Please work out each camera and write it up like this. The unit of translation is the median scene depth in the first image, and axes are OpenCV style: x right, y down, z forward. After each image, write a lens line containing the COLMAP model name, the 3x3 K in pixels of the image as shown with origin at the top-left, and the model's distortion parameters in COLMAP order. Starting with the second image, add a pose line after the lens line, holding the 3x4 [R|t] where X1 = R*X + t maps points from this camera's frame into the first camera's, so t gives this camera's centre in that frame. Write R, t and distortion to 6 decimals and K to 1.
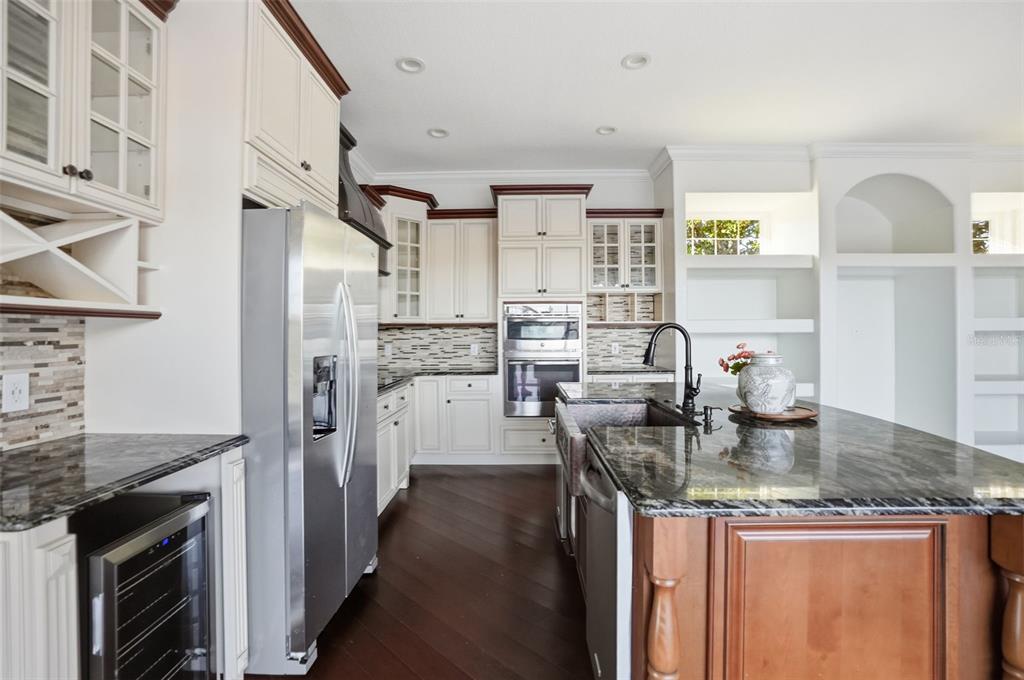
lens RADIAL K [[495.1, 0, 505.1], [0, 495.1, 339.4], [0, 0, 1]] dist [-0.058290, 0.025493]
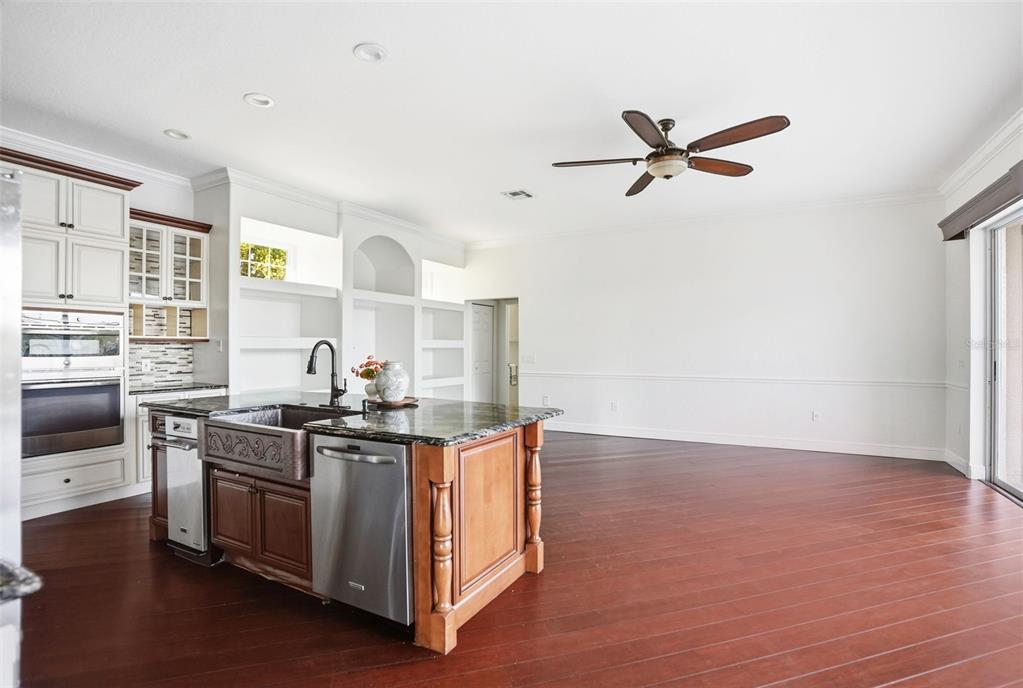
lens RADIAL K [[504.3, 0, 511.5], [0, 504.3, 352.3], [0, 0, 1]] dist [0.000788, 0.000143]
pose [[0.475243, -0.003336, 0.879848, -0.304145], [0.010778, 0.999940, -0.002030, 0.002997], [-0.879788, 0.010447, 0.475251, -0.029064]]
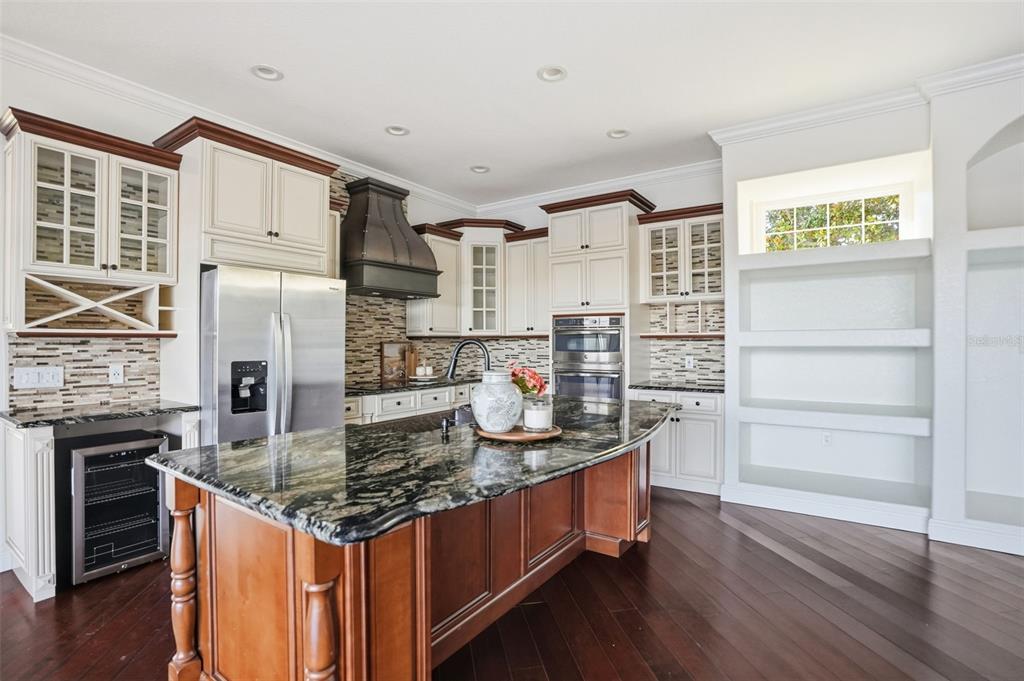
lens RADIAL K [[495.1, 0, 505.1], [0, 495.1, 339.9], [0, 0, 1]] dist [-0.058290, 0.025493]
pose [[0.827422, 0.002613, -0.561575, 0.503790], [-0.010716, 0.999881, -0.011136, -0.010618], [0.561479, 0.015232, 0.827351, 0.075765]]
